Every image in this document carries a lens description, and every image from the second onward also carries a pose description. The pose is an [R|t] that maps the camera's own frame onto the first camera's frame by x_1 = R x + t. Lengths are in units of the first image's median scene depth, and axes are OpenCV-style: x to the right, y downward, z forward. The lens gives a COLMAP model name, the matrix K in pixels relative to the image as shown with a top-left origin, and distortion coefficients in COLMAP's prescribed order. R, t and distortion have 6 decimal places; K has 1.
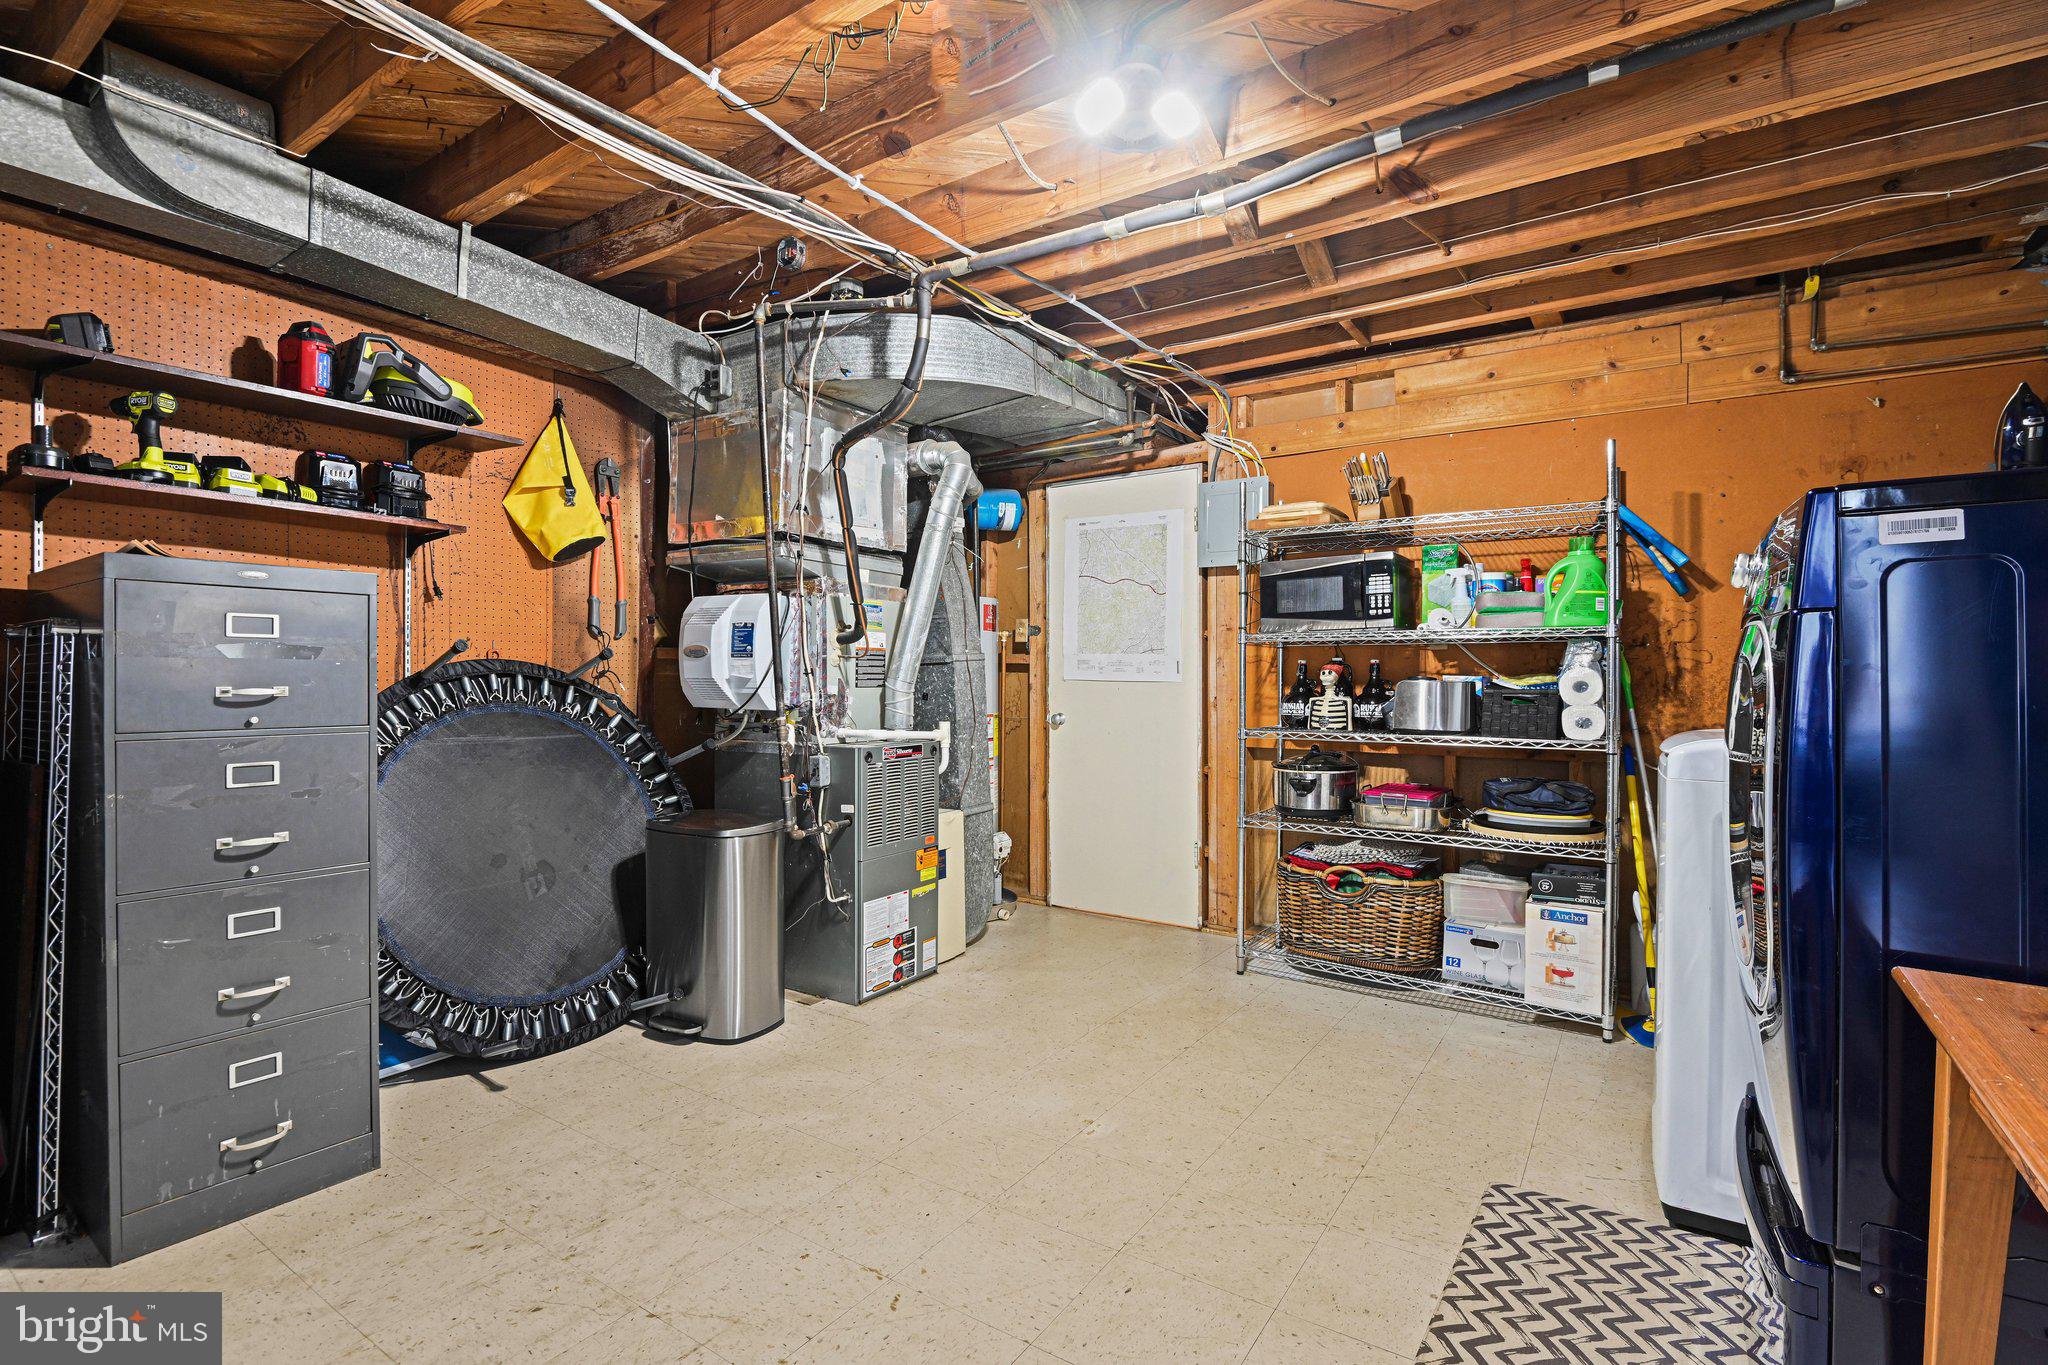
lens RADIAL K [[954.7, 0, 1015.8], [0, 954.7, 674.1], [0, 0, 1]] dist [-0.015134, -0.002863]
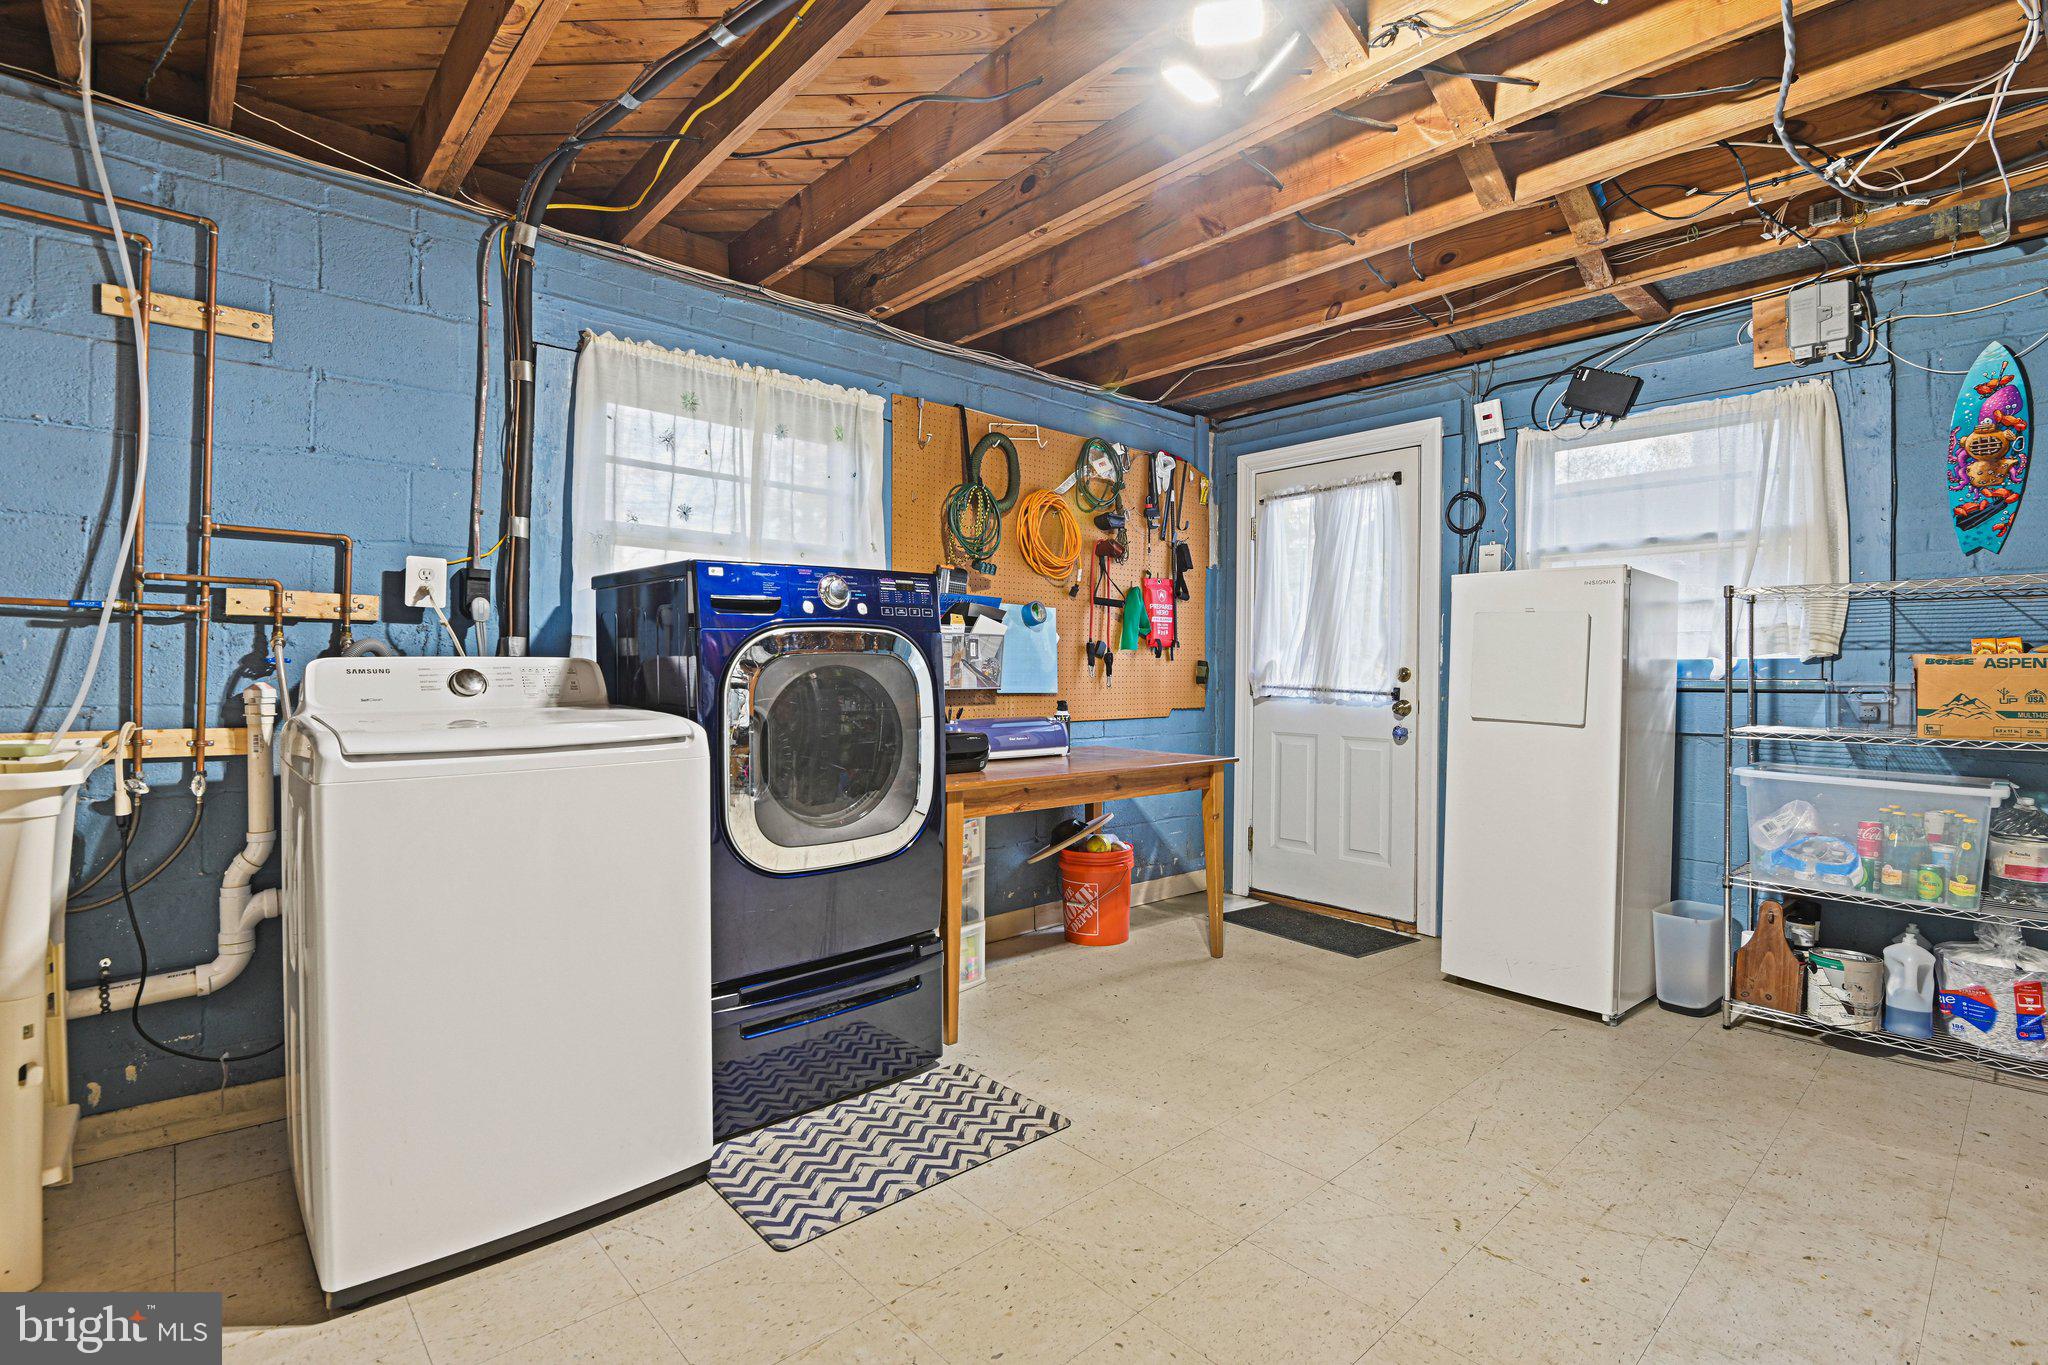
lens RADIAL K [[954.7, 0, 1015.8], [0, 954.7, 674.1], [0, 0, 1]] dist [-0.015134, -0.002863]
pose [[-0.970717, -0.009885, 0.240021, 0.114947], [-0.009433, 0.999951, 0.003032, 0.011639], [-0.240039, 0.000679, -0.970763, 2.156563]]
